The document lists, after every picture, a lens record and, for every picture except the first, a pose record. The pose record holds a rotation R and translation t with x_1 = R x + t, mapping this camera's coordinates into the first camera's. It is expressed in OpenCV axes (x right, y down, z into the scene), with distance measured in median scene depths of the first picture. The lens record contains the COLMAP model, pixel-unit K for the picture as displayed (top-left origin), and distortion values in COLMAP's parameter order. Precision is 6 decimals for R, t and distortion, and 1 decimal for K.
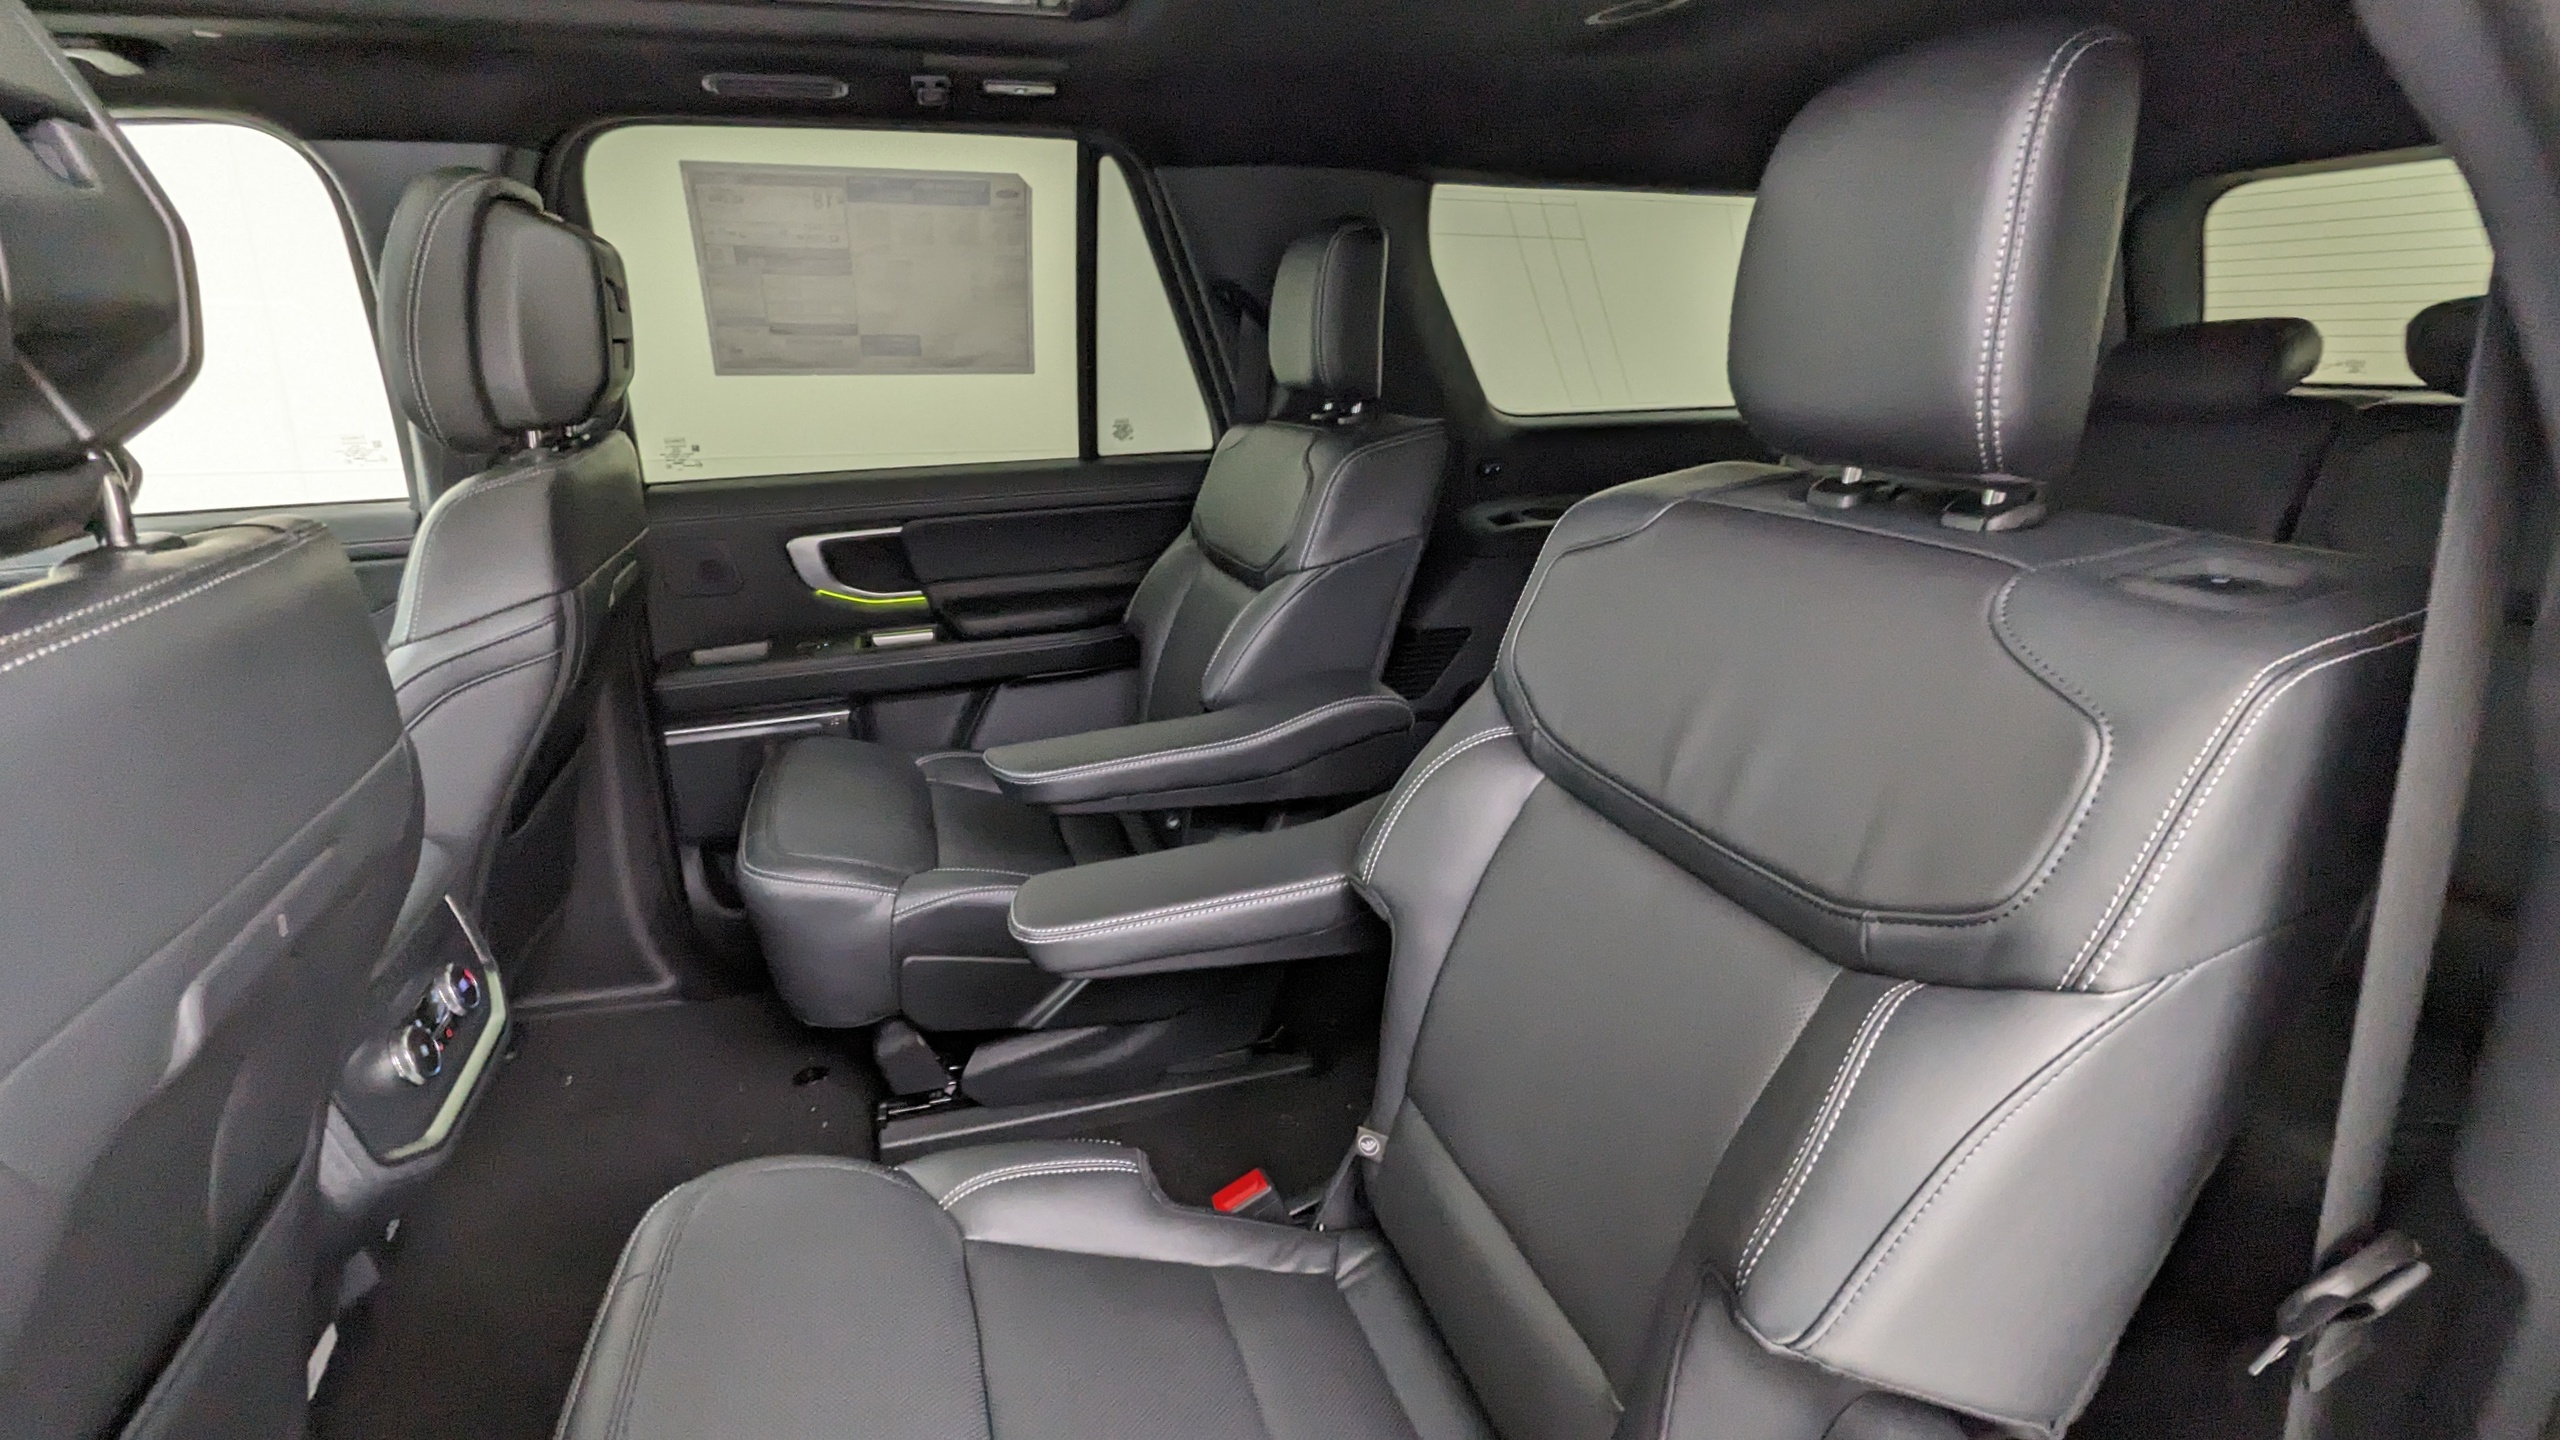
lens RADIAL K [[1230.3, 0, 1280.0], [0, 1230.3, 720.0], [0, 0, 1]] dist [0.002251, -0.001062]
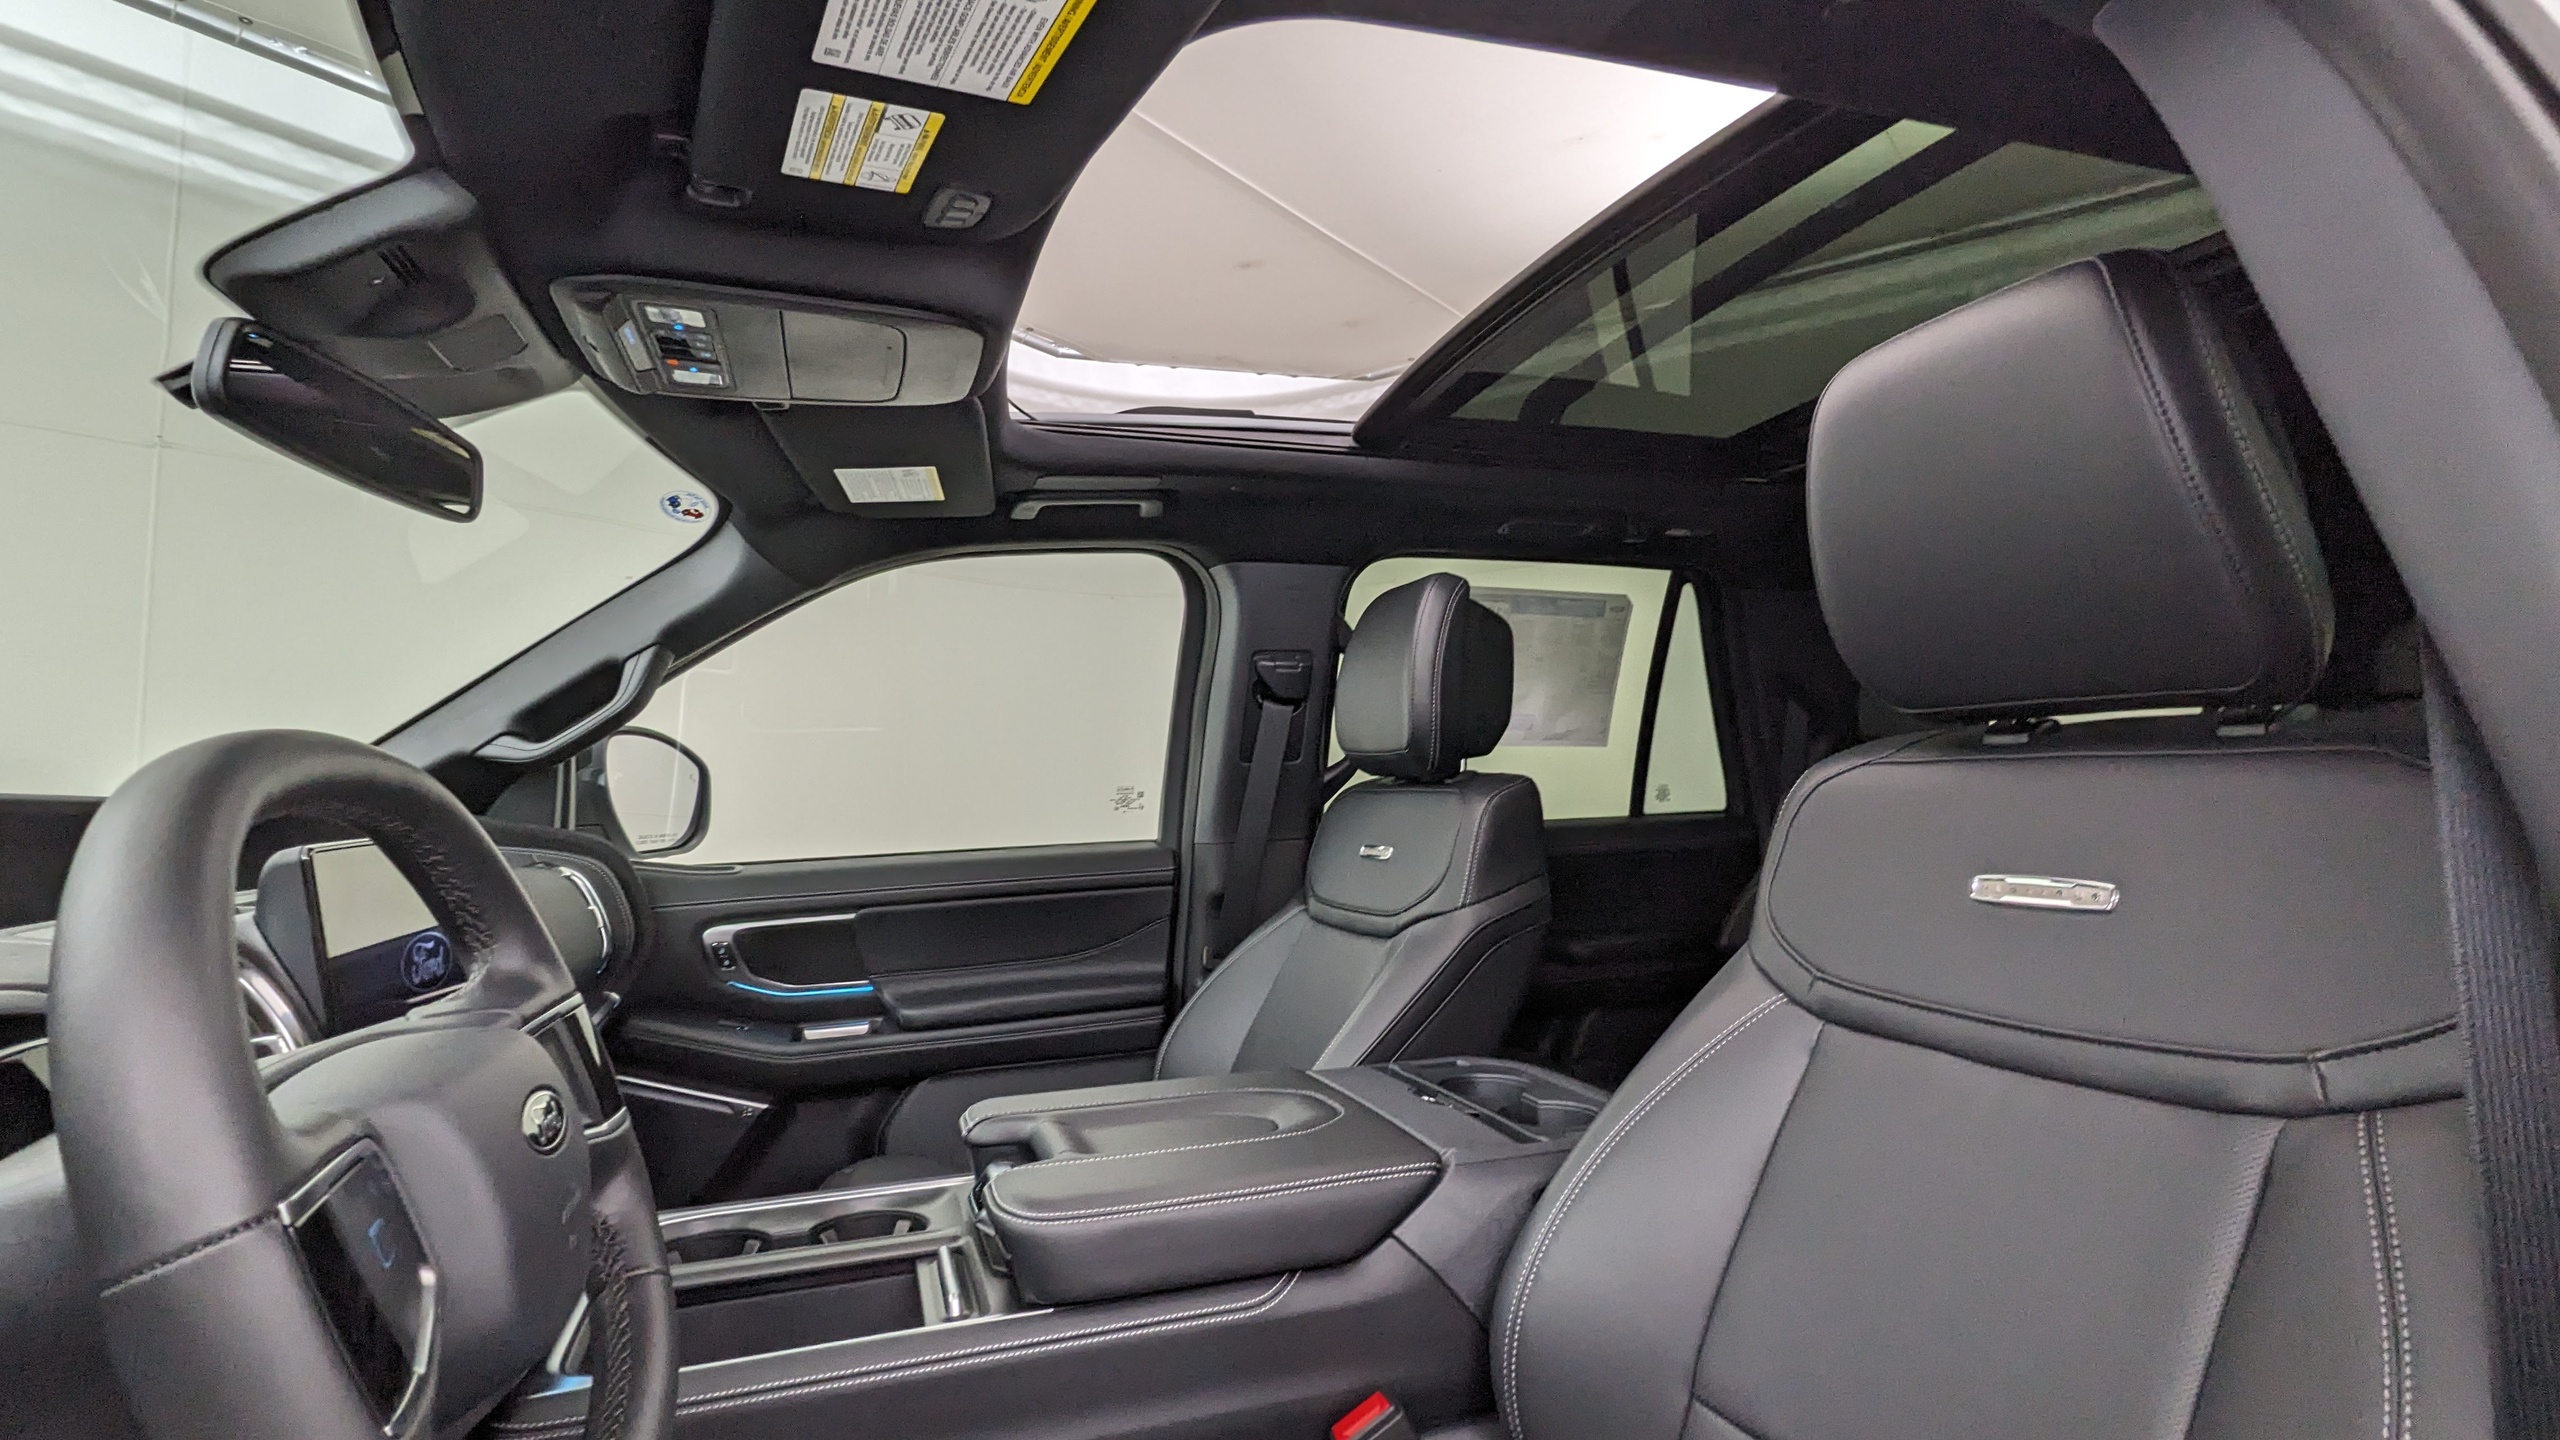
lens RADIAL K [[1230.3, 0, 1280.0], [0, 1230.3, 720.0], [0, 0, 1]] dist [0.002251, -0.001062]
pose [[0.999925, 0.010725, 0.005865, -0.611138], [-0.008386, 0.950945, -0.309247, 0.081571], [-0.008894, 0.309175, 0.950964, -0.178974]]
